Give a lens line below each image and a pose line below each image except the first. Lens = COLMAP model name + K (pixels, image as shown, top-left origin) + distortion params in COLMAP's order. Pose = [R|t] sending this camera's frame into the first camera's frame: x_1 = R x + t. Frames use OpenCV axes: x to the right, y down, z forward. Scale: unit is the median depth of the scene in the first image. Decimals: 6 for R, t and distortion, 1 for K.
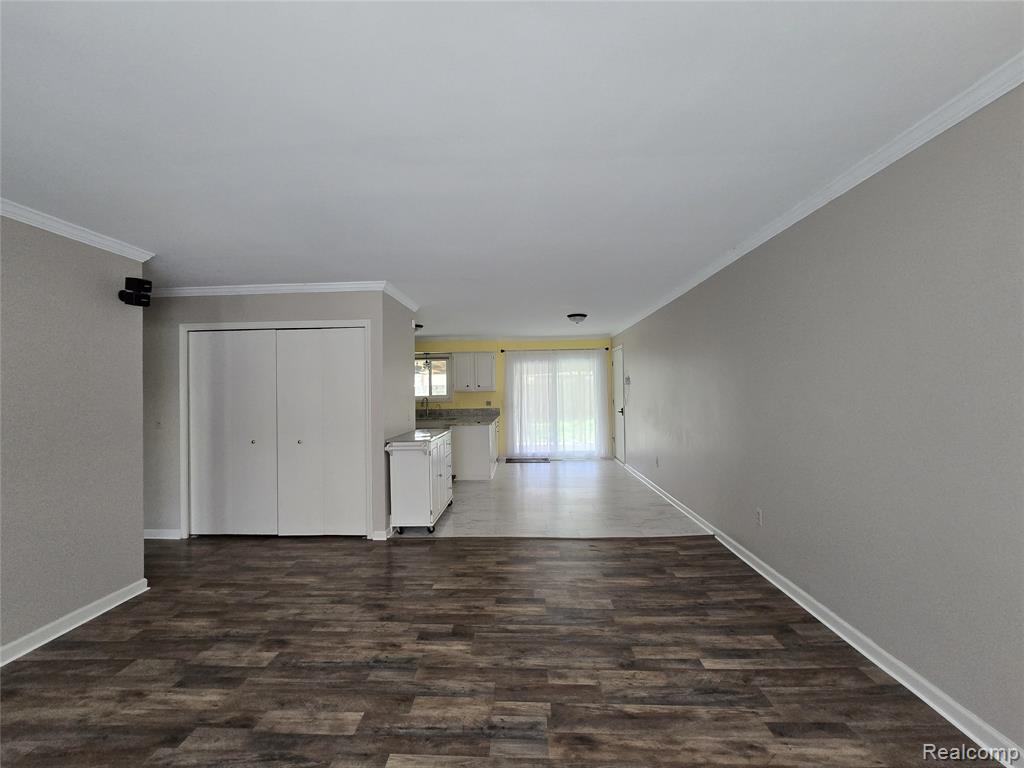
lens RADIAL K [[423.3, 0, 509.0], [0, 423.3, 384.6], [0, 0, 1]] dist [-0.005567, 0.001833]
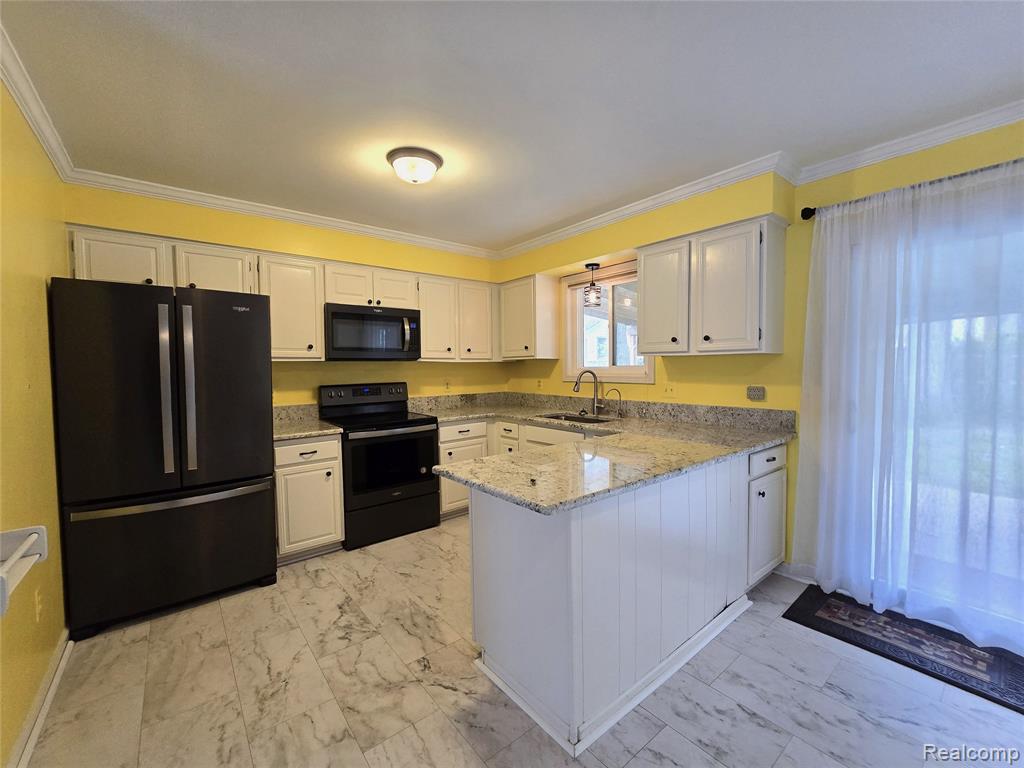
lens RADIAL K [[423.3, 0, 503.8], [0, 423.3, 382.5], [0, 0, 1]] dist [-0.005567, 0.001833]
pose [[0.648243, 0.042247, -0.760261, 0.240845], [0.010628, 0.997860, 0.064512, 0.045227], [0.761359, -0.049899, 0.646407, 2.192480]]
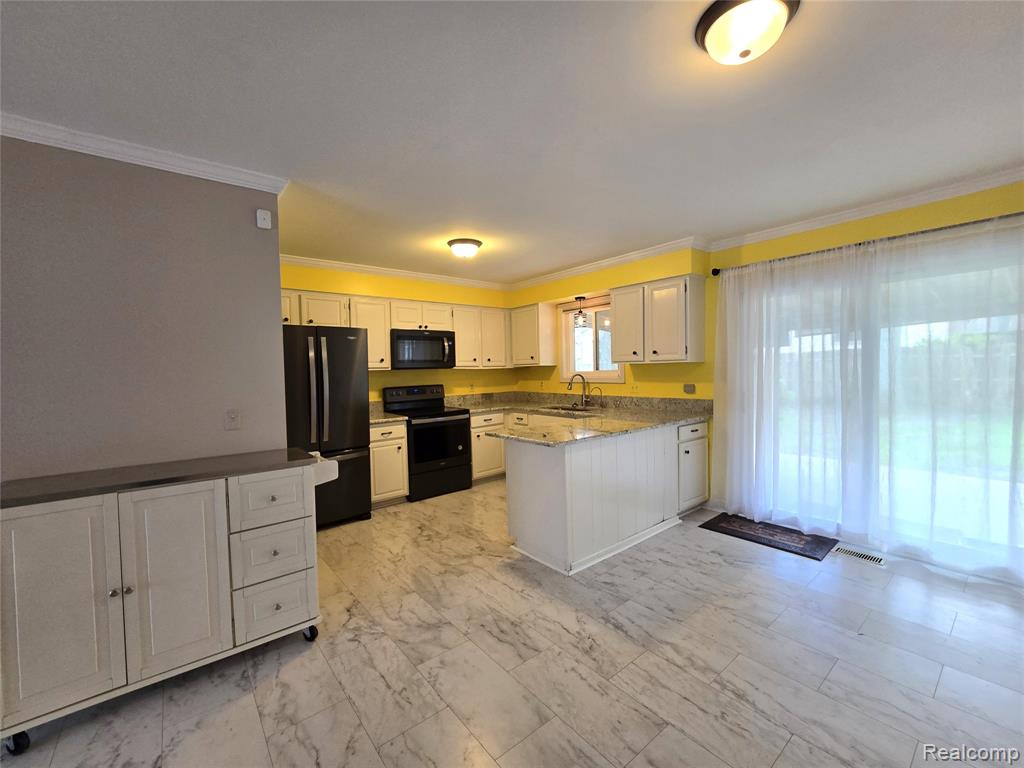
lens RADIAL K [[423.3, 0, 501.6], [0, 423.3, 386.3], [0, 0, 1]] dist [-0.005567, 0.001833]
pose [[0.650803, 0.035132, -0.758433, 0.595710], [0.023296, 0.997535, 0.066197, 0.018026], [0.758889, -0.060750, 0.648380, 1.791517]]
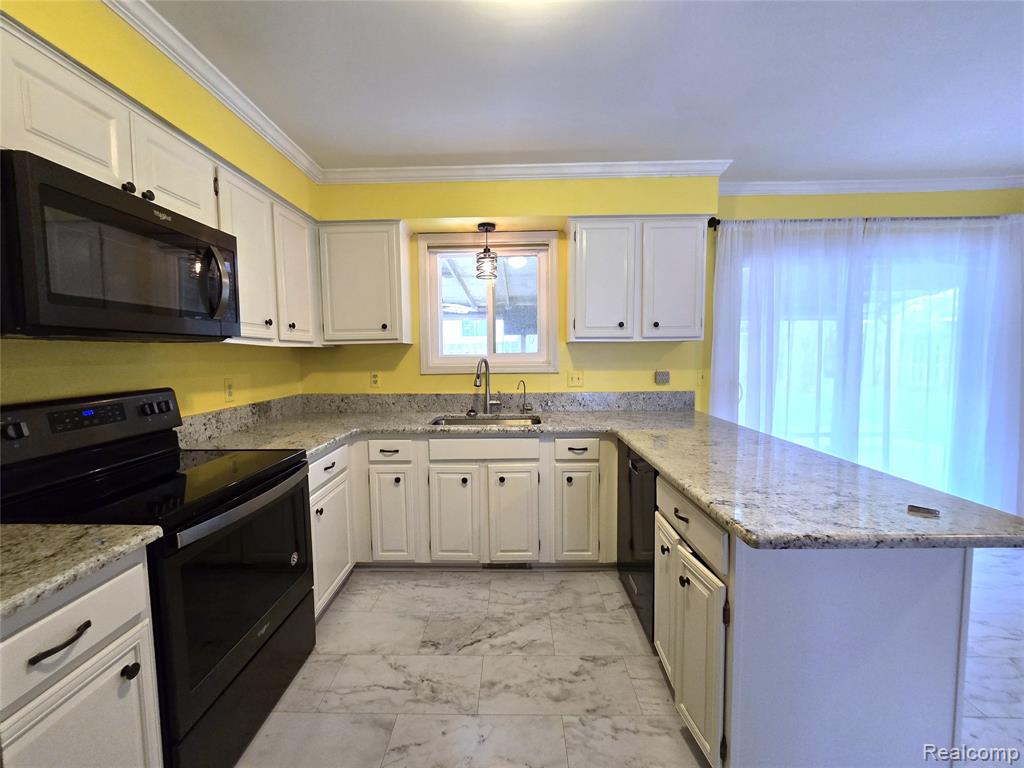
lens RADIAL K [[423.3, 0, 507.5], [0, 423.3, 384.7], [0, 0, 1]] dist [-0.005567, 0.001833]
pose [[0.999904, 0.007912, 0.011410, -0.610142], [-0.008926, 0.995739, 0.091780, 0.064048], [-0.010635, -0.091873, 0.995714, 2.198748]]
